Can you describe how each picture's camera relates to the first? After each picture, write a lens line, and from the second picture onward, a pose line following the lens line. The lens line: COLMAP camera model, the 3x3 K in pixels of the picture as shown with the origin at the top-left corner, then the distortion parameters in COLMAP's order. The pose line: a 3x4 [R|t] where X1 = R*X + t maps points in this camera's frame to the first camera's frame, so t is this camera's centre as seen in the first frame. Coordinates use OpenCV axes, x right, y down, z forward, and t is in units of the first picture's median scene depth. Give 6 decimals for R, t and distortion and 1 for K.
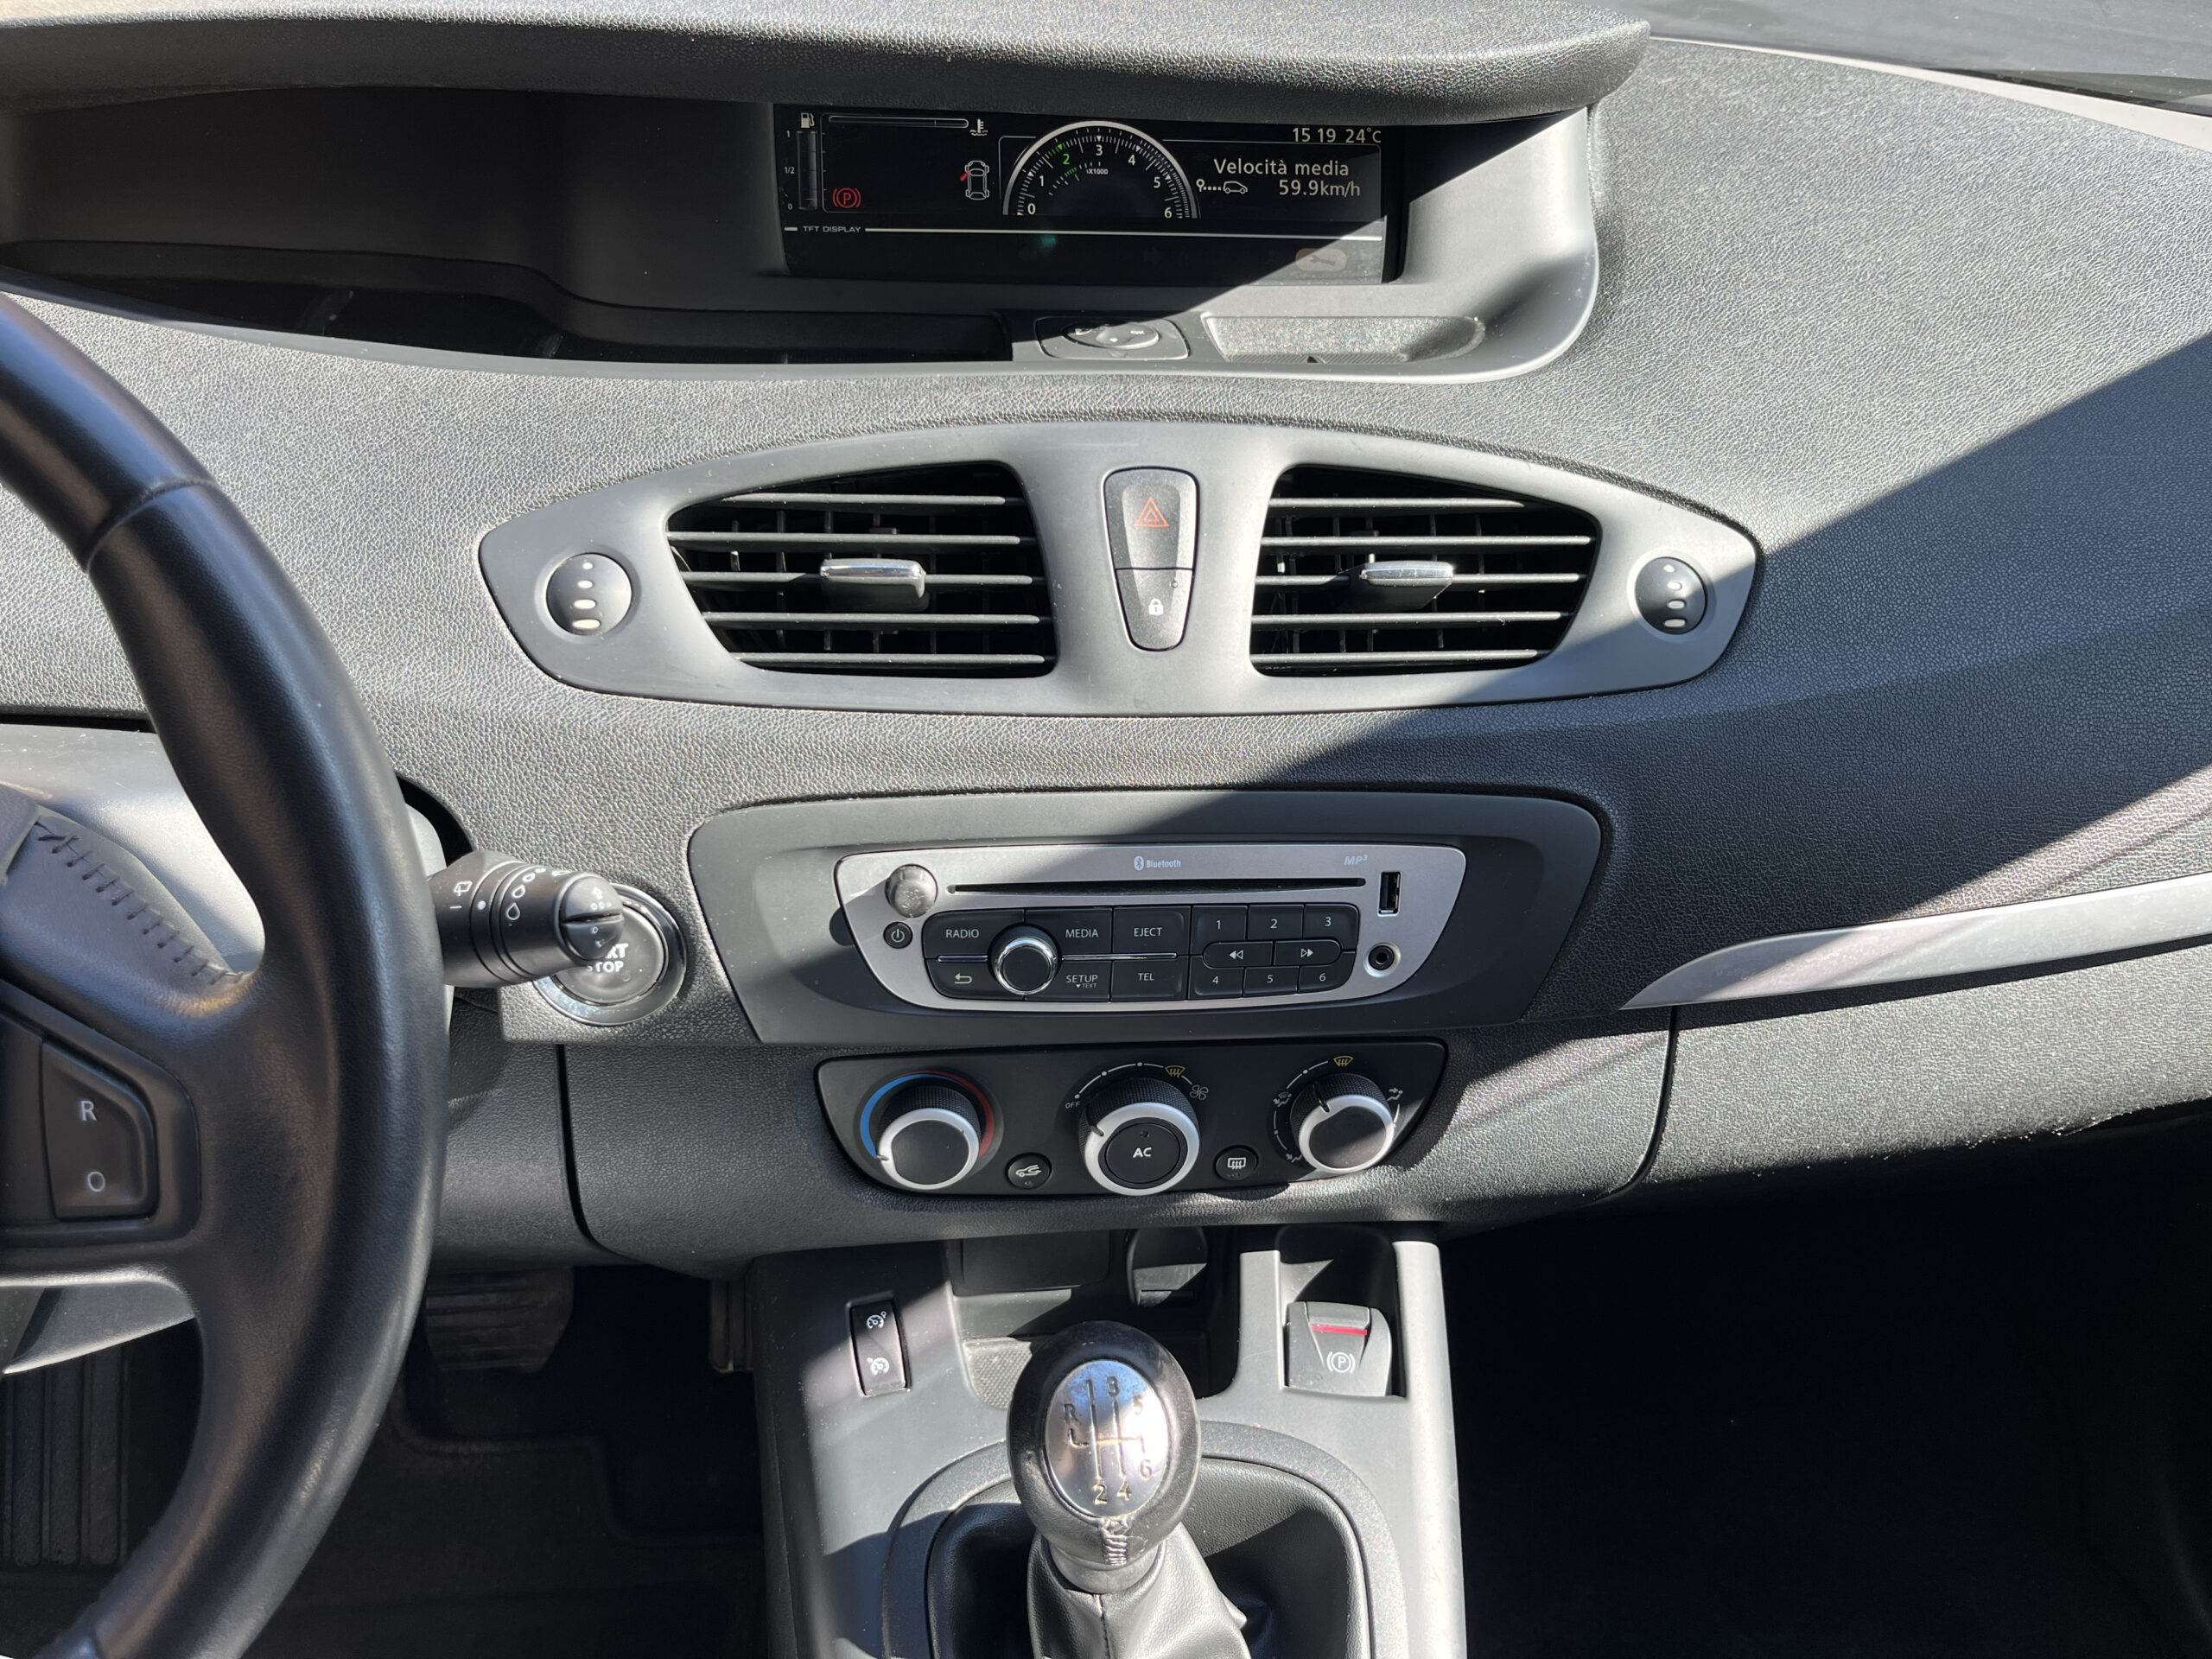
lens RADIAL K [[1723.3, 0, 1106.0], [0, 1723.3, 829.5], [0, 0, 1]] dist [-0.004005, -0.004109]
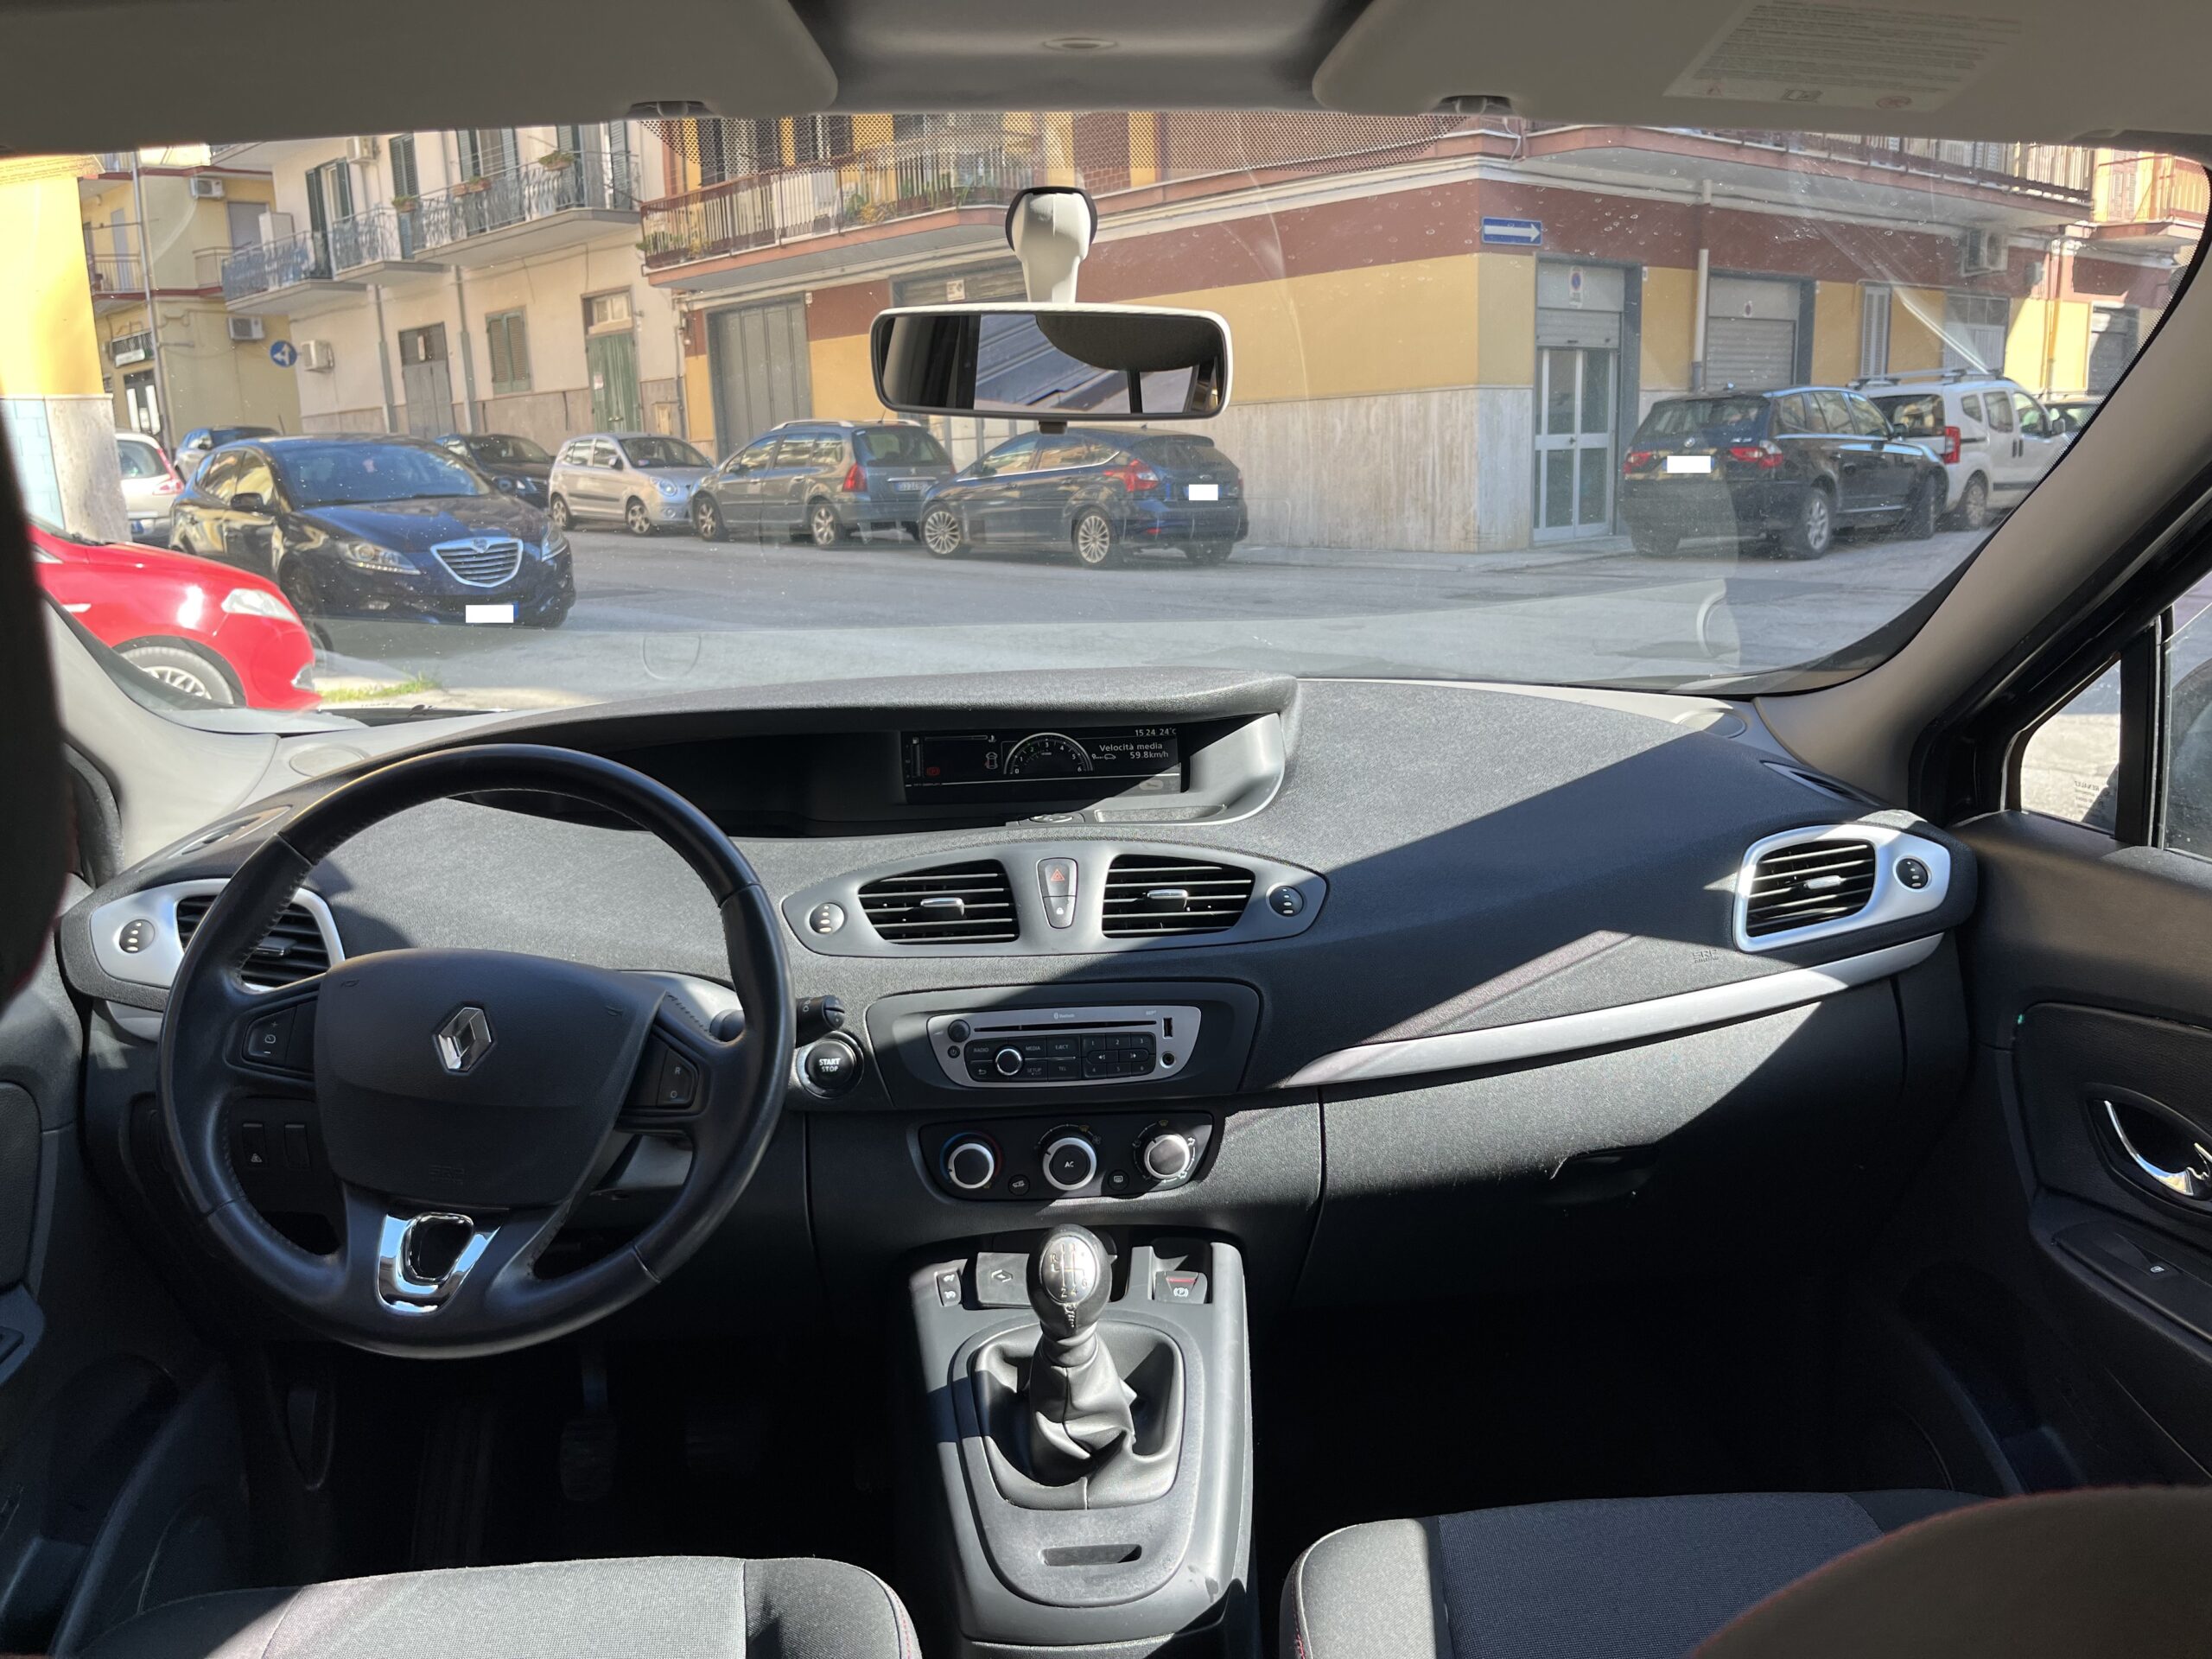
lens RADIAL K [[1681.7, 0, 1095.2], [0, 1681.7, 810.2], [0, 0, 1]] dist [0.089078, -0.122965]
pose [[0.996604, -0.063953, -0.051866, 0.188461], [0.040943, 0.931386, -0.361724, 0.533521], [0.071441, 0.358372, 0.930841, -1.113181]]
